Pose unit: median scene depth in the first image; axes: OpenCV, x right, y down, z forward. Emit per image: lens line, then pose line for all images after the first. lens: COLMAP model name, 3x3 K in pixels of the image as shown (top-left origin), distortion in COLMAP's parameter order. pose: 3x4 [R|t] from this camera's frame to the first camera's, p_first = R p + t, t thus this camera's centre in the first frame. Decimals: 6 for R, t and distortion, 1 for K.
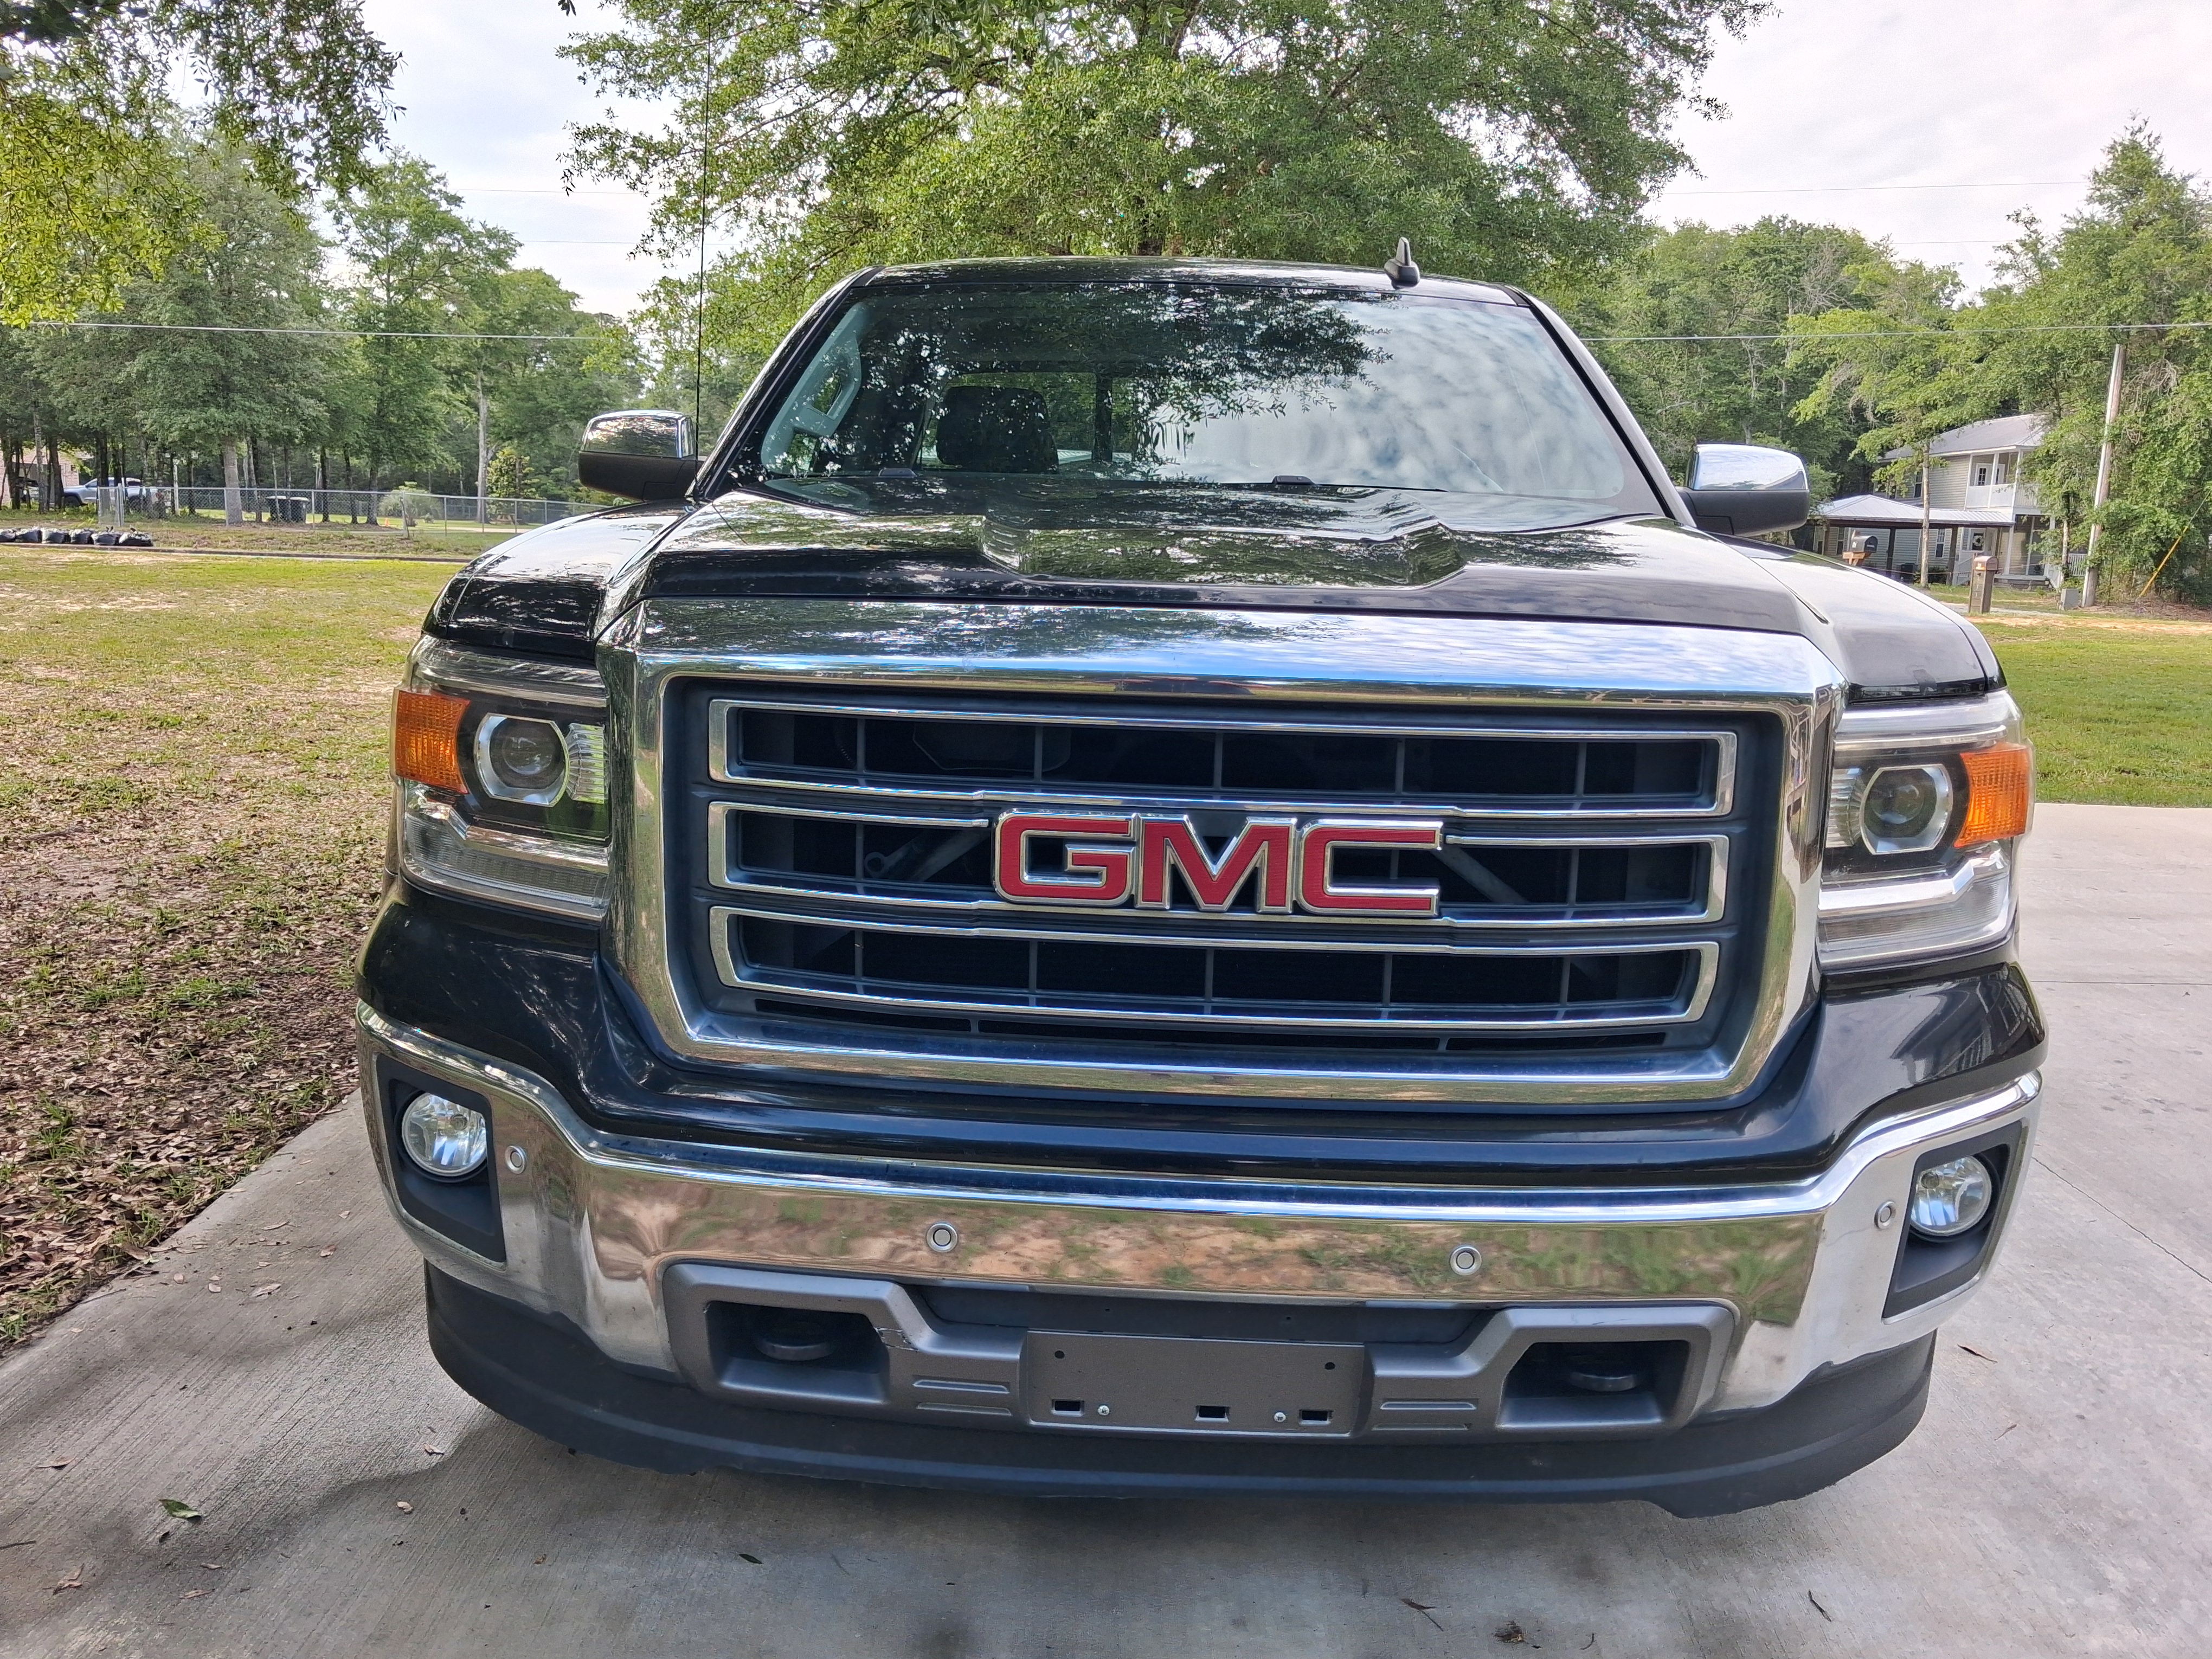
lens RADIAL K [[1750.2, 0, 1105.2], [0, 1750.2, 825.8], [0, 0, 1]] dist [0.009368, -0.019270]
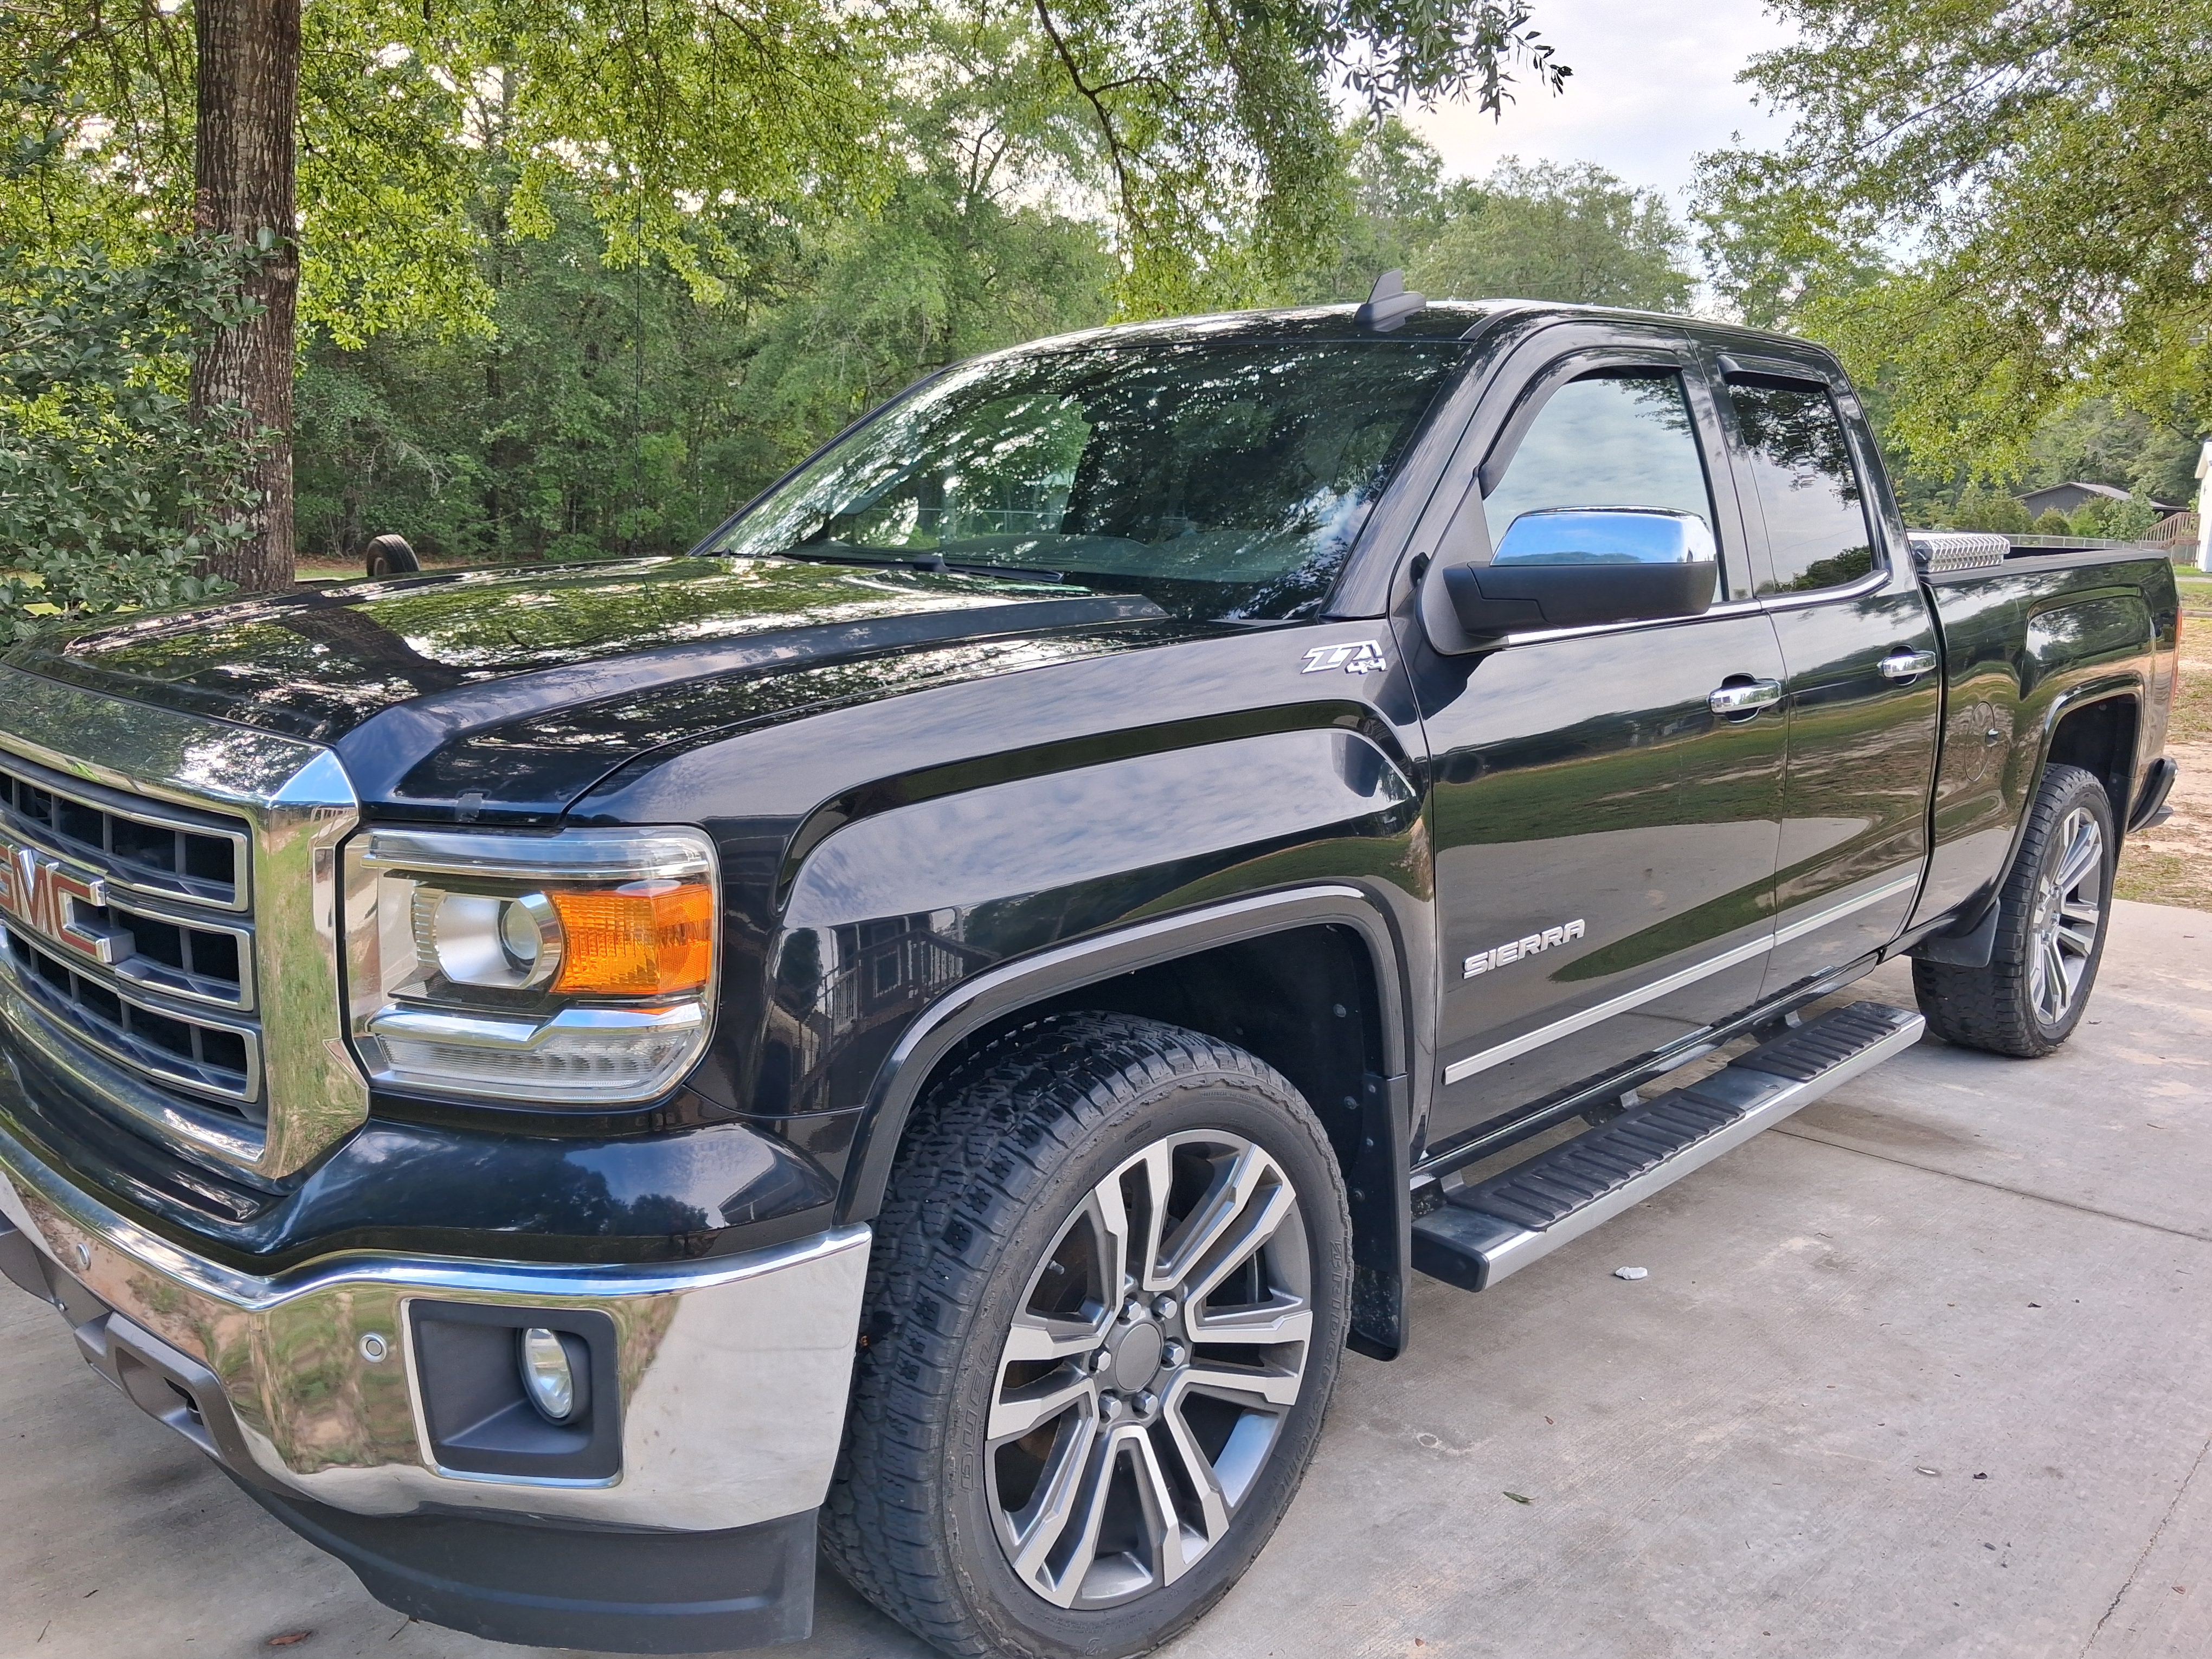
lens RADIAL K [[1750.2, 0, 1091.5], [0, 1750.2, 837.1], [0, 0, 1]] dist [0.009368, -0.019270]
pose [[0.727543, 0.109821, -0.677215, 0.032822], [-0.114531, 0.992695, 0.037939, -0.004256], [0.676435, 0.049959, 0.734806, 0.015063]]
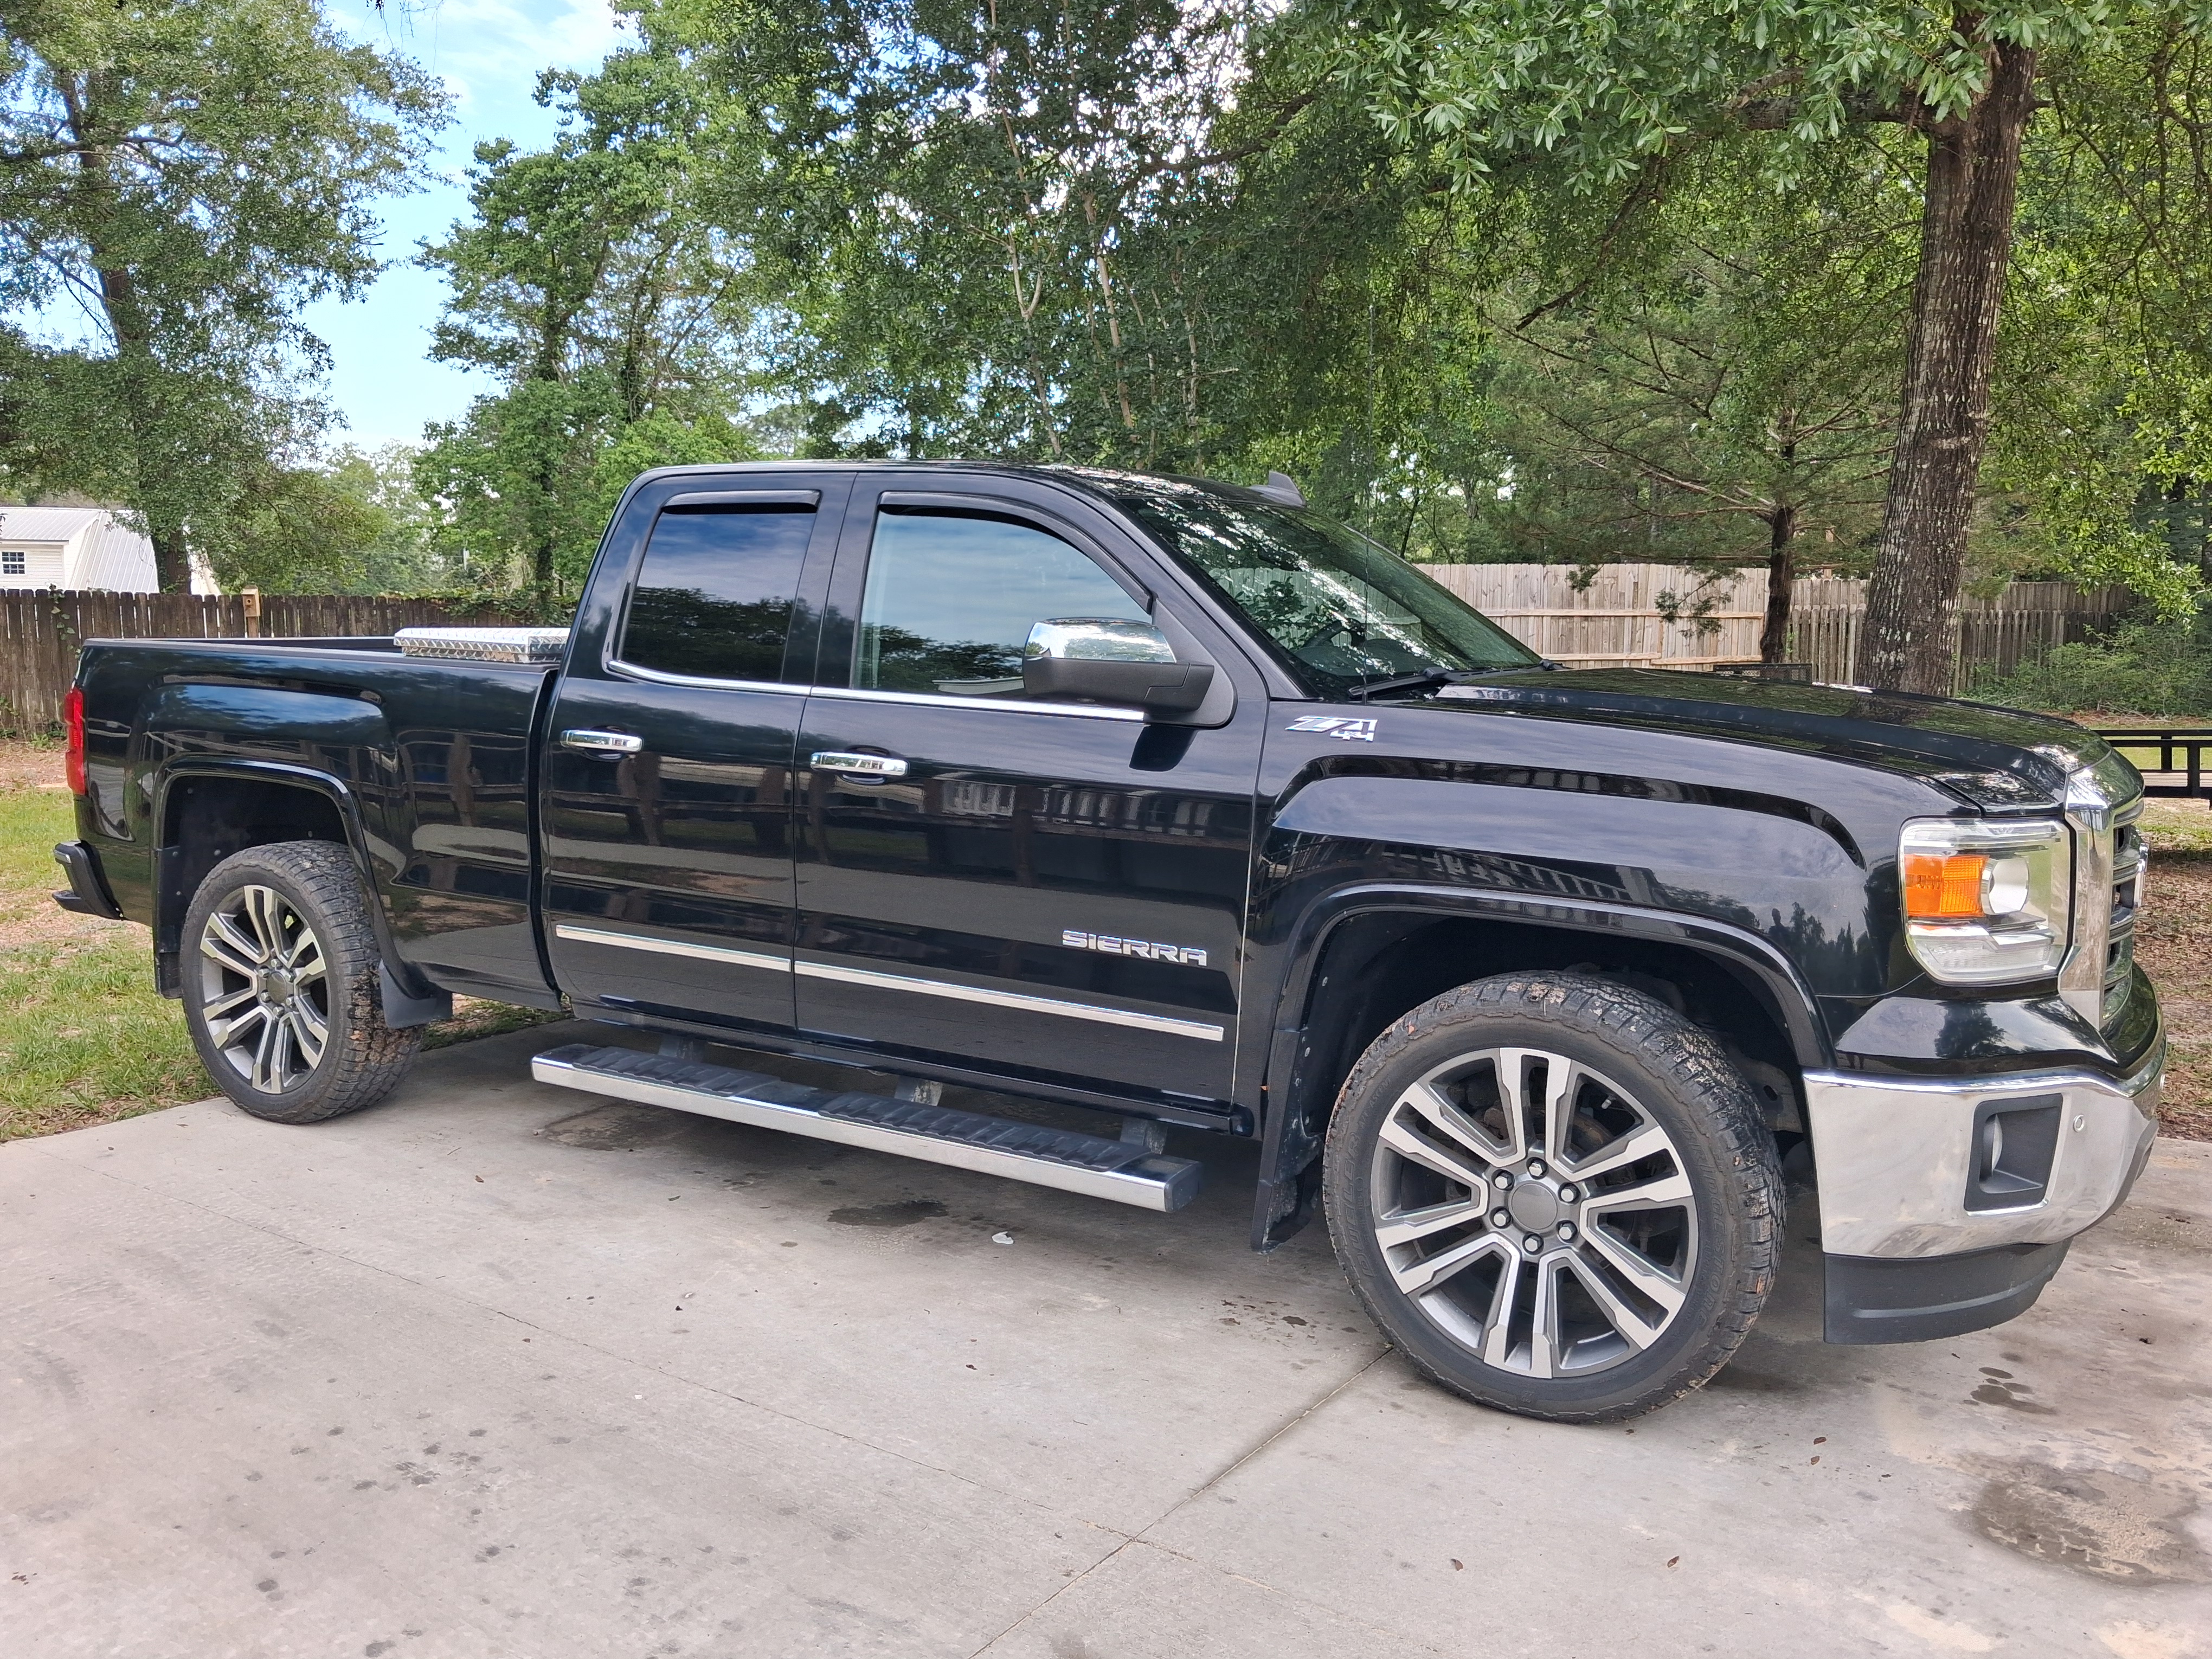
lens RADIAL K [[1750.2, 0, 1116.6], [0, 1750.2, 817.7], [0, 0, 1]] dist [0.009368, -0.019270]
pose [[-0.560675, 0.056863, -0.826081, 0.056596], [-0.168998, 0.968782, 0.181387, -0.016605], [0.810607, 0.241306, -0.533562, 0.087507]]
